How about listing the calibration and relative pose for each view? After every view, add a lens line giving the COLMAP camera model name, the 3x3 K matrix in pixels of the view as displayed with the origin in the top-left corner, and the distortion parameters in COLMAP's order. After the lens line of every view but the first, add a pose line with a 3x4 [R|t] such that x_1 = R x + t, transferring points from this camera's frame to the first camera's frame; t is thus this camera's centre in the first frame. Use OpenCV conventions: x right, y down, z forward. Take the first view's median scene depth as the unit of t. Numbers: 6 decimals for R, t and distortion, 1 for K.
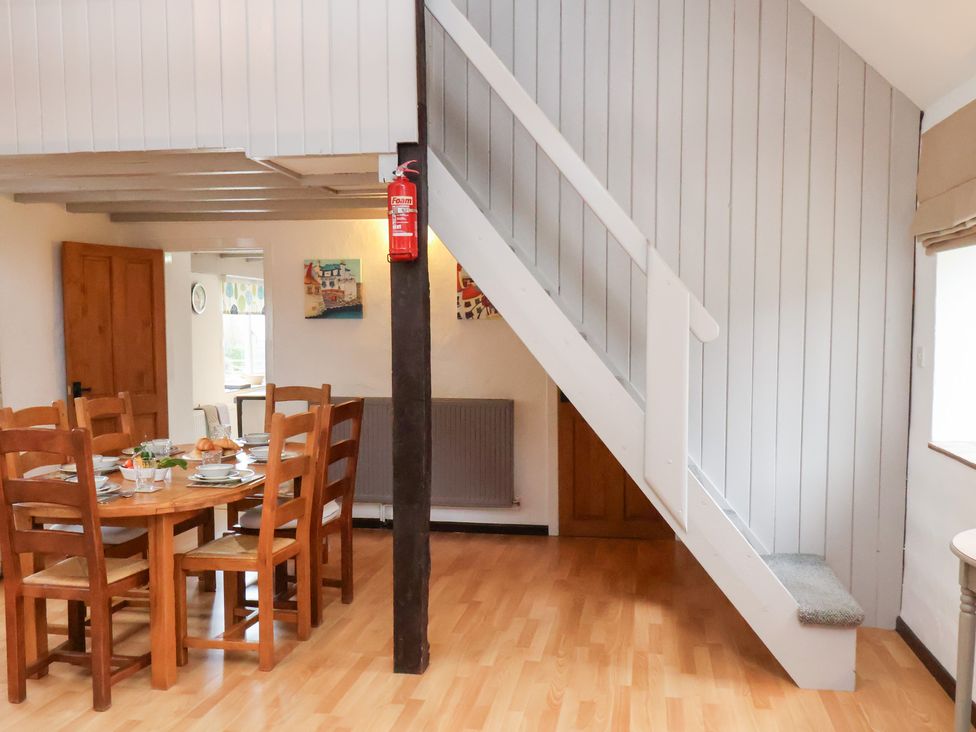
lens RADIAL K [[904.7, 0, 491.9], [0, 904.7, 390.2], [0, 0, 1]] dist [0.015380, 0.003632]
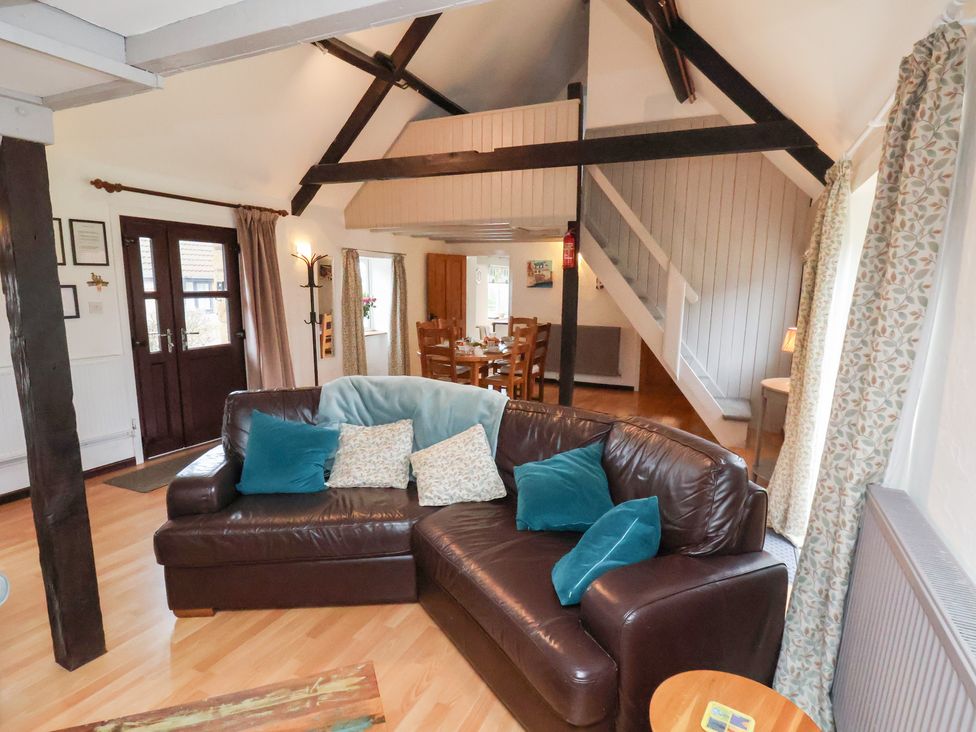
lens RADIAL K [[520.8, 0, 490.1], [0, 520.8, 371.0], [0, 0, 1]] dist [0.014585, -0.020130]
pose [[0.965551, 0.056318, -0.254046, 0.058887], [-0.033132, 0.994960, 0.094641, 0.010068], [0.258096, -0.082963, 0.962551, -0.367522]]
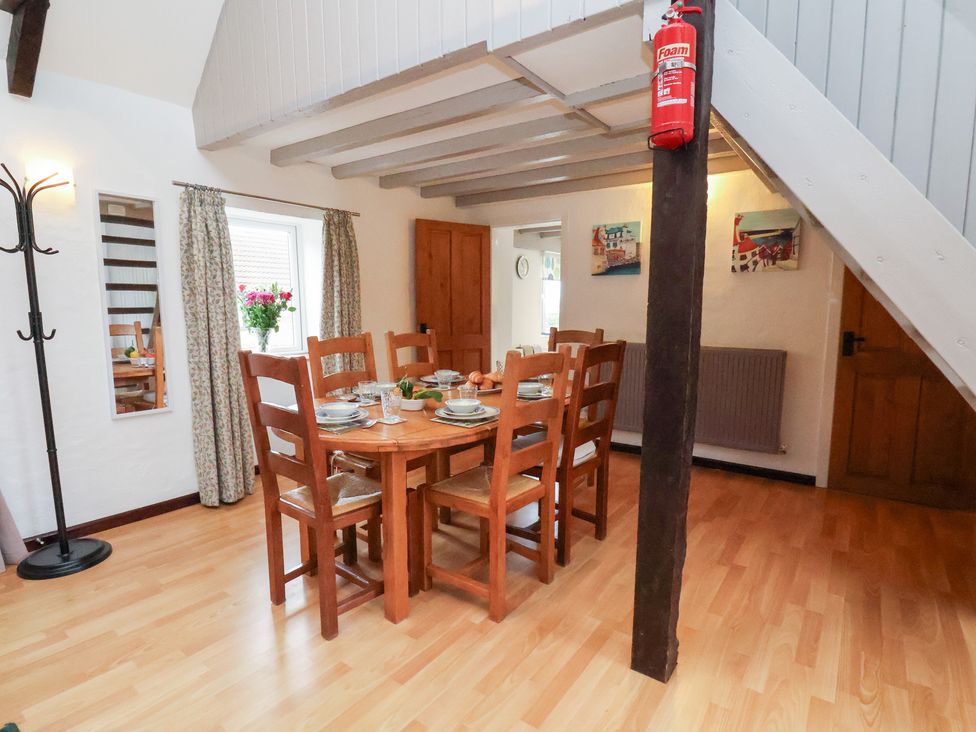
lens RADIAL K [[520.8, 0, 490.1], [0, 520.8, 371.0], [0, 0, 1]] dist [0.014585, -0.020130]
pose [[0.900115, 0.062711, -0.431115, -0.028217], [-0.038531, 0.997167, 0.064603, 0.010243], [0.433945, -0.041538, 0.899981, 0.421416]]
